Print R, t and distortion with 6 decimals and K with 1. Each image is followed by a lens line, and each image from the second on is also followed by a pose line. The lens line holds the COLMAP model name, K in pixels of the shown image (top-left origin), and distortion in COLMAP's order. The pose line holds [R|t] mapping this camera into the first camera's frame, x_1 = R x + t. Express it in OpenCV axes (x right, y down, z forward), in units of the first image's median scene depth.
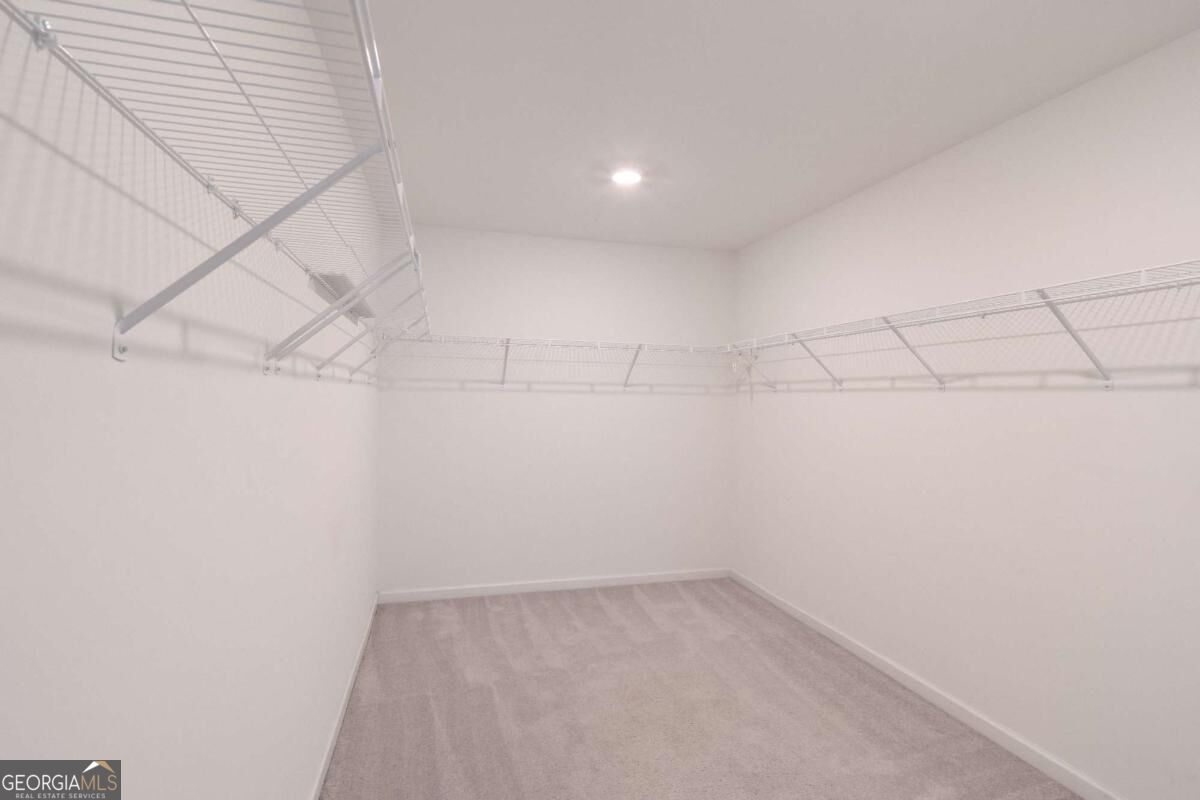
lens RADIAL K [[478.4, 0, 602.6], [0, 478.4, 395.8], [0, 0, 1]] dist [-0.025047, 0.000383]
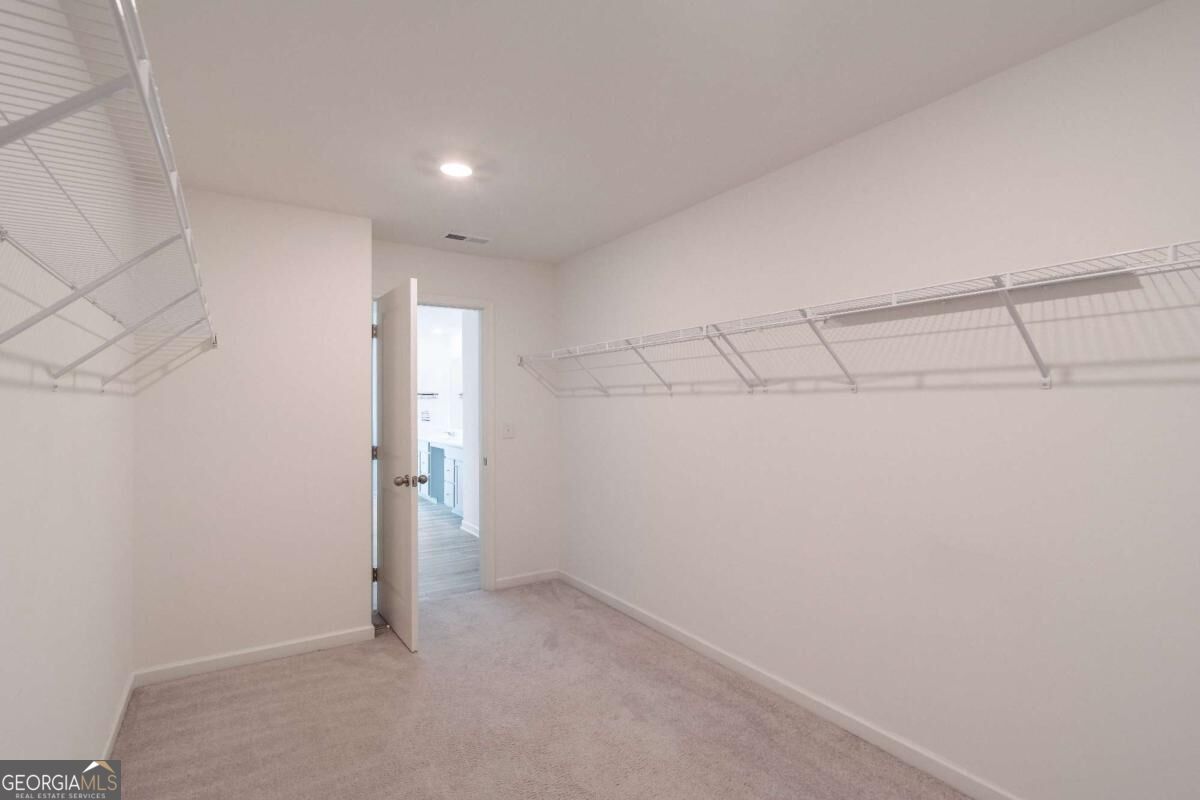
lens RADIAL K [[529.9, 0, 604.7], [0, 529.9, 396.3], [0, 0, 1]] dist [-0.003265, -0.003398]
pose [[0.957343, -0.014630, 0.288583, 0.044797], [0.017968, 0.999799, -0.008921, 0.000037], [-0.288395, 0.013726, 0.957413, -0.136883]]
